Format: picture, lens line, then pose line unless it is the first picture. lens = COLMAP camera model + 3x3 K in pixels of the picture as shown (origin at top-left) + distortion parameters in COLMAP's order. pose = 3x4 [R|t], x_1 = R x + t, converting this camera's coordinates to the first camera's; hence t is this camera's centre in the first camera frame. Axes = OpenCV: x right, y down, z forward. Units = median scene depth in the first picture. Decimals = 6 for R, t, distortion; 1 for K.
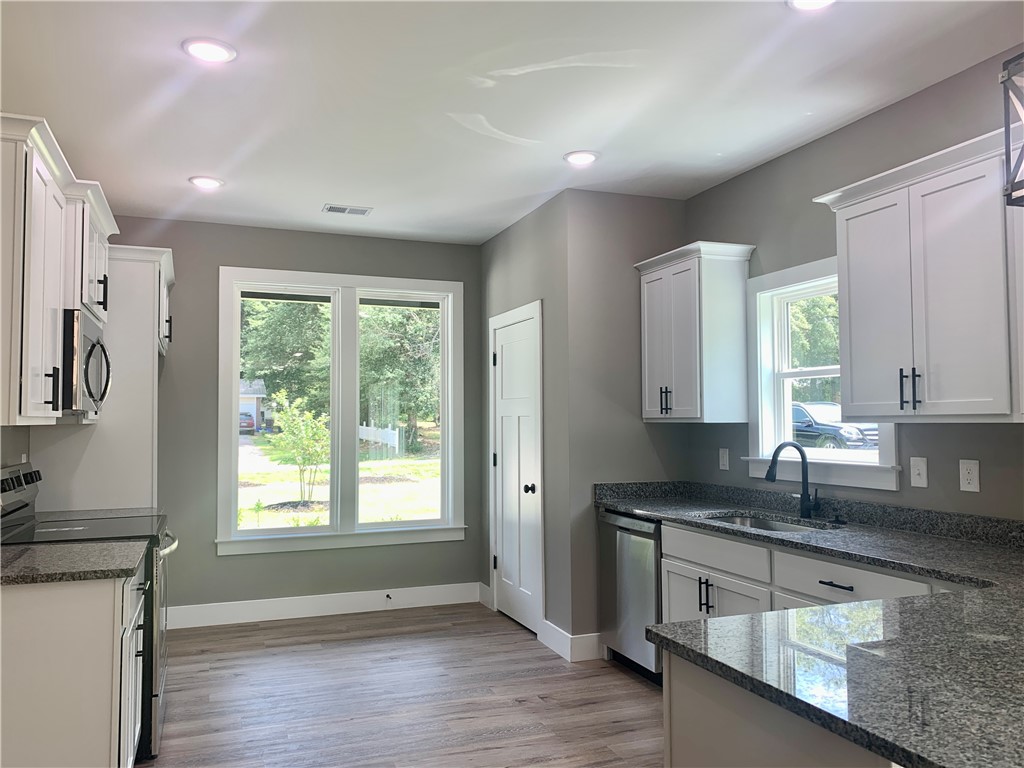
lens RADIAL K [[780.2, 0, 507.1], [0, 780.2, 385.1], [0, 0, 1]] dist [0.078524, -0.114444]
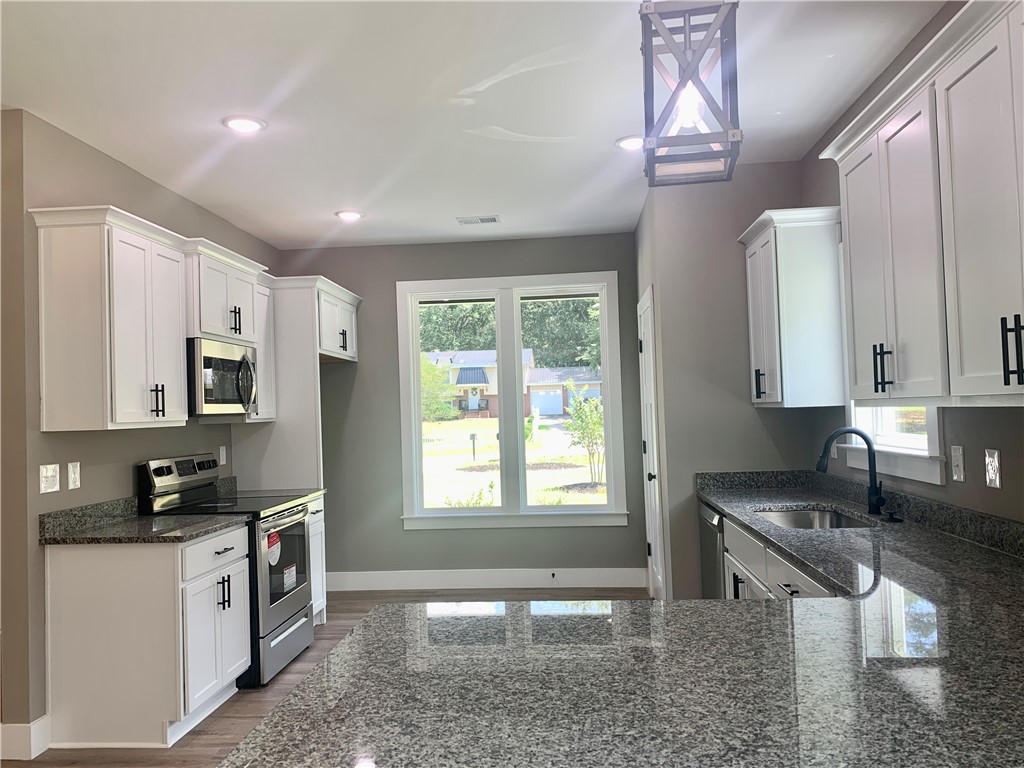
lens RADIAL K [[780.2, 0, 507.1], [0, 780.2, 385.1], [0, 0, 1]] dist [0.078524, -0.114444]
pose [[0.900491, -0.039162, -0.433107, 0.348963], [0.048865, 0.998742, 0.011289, -0.004389], [0.432120, -0.031329, 0.901272, 0.030886]]
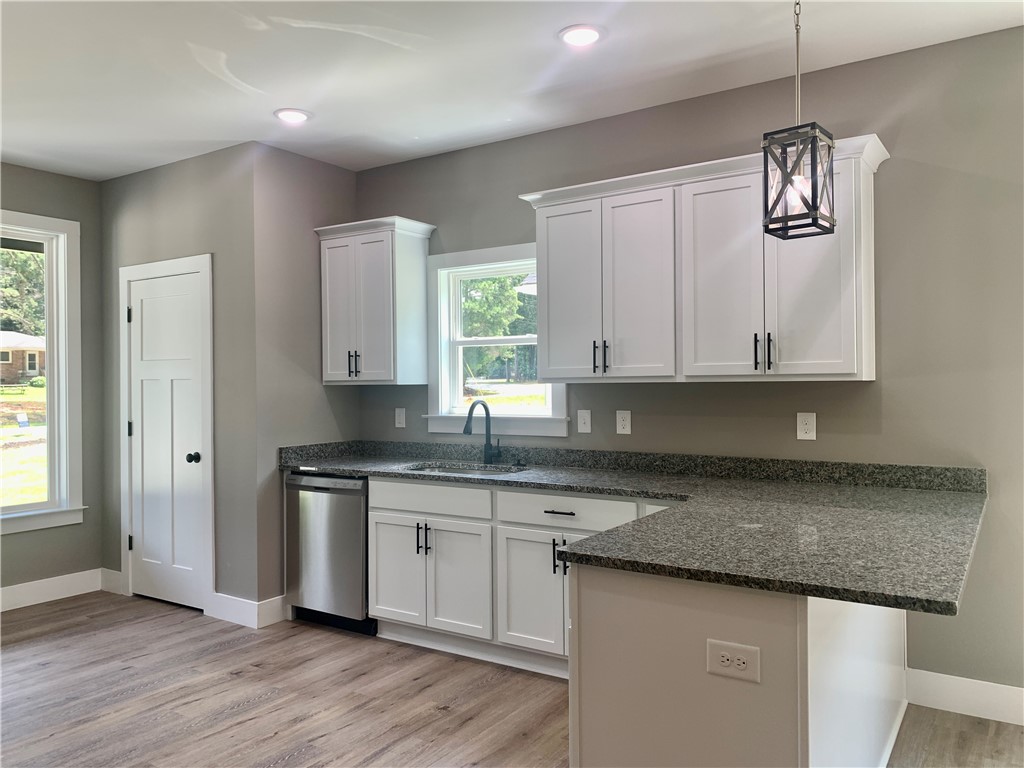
lens RADIAL K [[773.6, 0, 509.7], [0, 773.6, 378.4], [0, 0, 1]] dist [0.083232, -0.106318]
pose [[0.818835, -0.001915, 0.574025, -0.231031], [-0.019902, 0.999298, 0.031725, 0.002087], [-0.573683, -0.037402, 0.818223, 0.030262]]
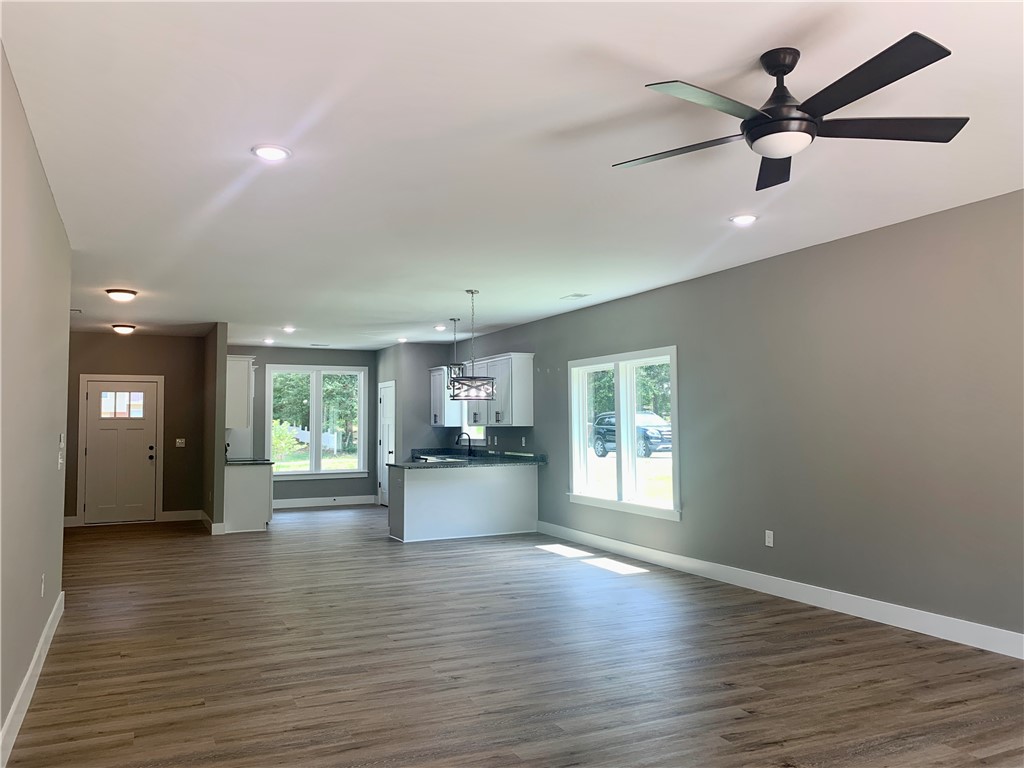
lens RADIAL K [[780.2, 0, 507.1], [0, 780.2, 385.1], [0, 0, 1]] dist [0.078524, -0.114444]
pose [[0.997024, 0.001514, 0.077079, 0.251380], [-0.001076, 0.999983, -0.005728, -0.090401], [-0.077086, 0.005628, 0.997009, -1.914594]]
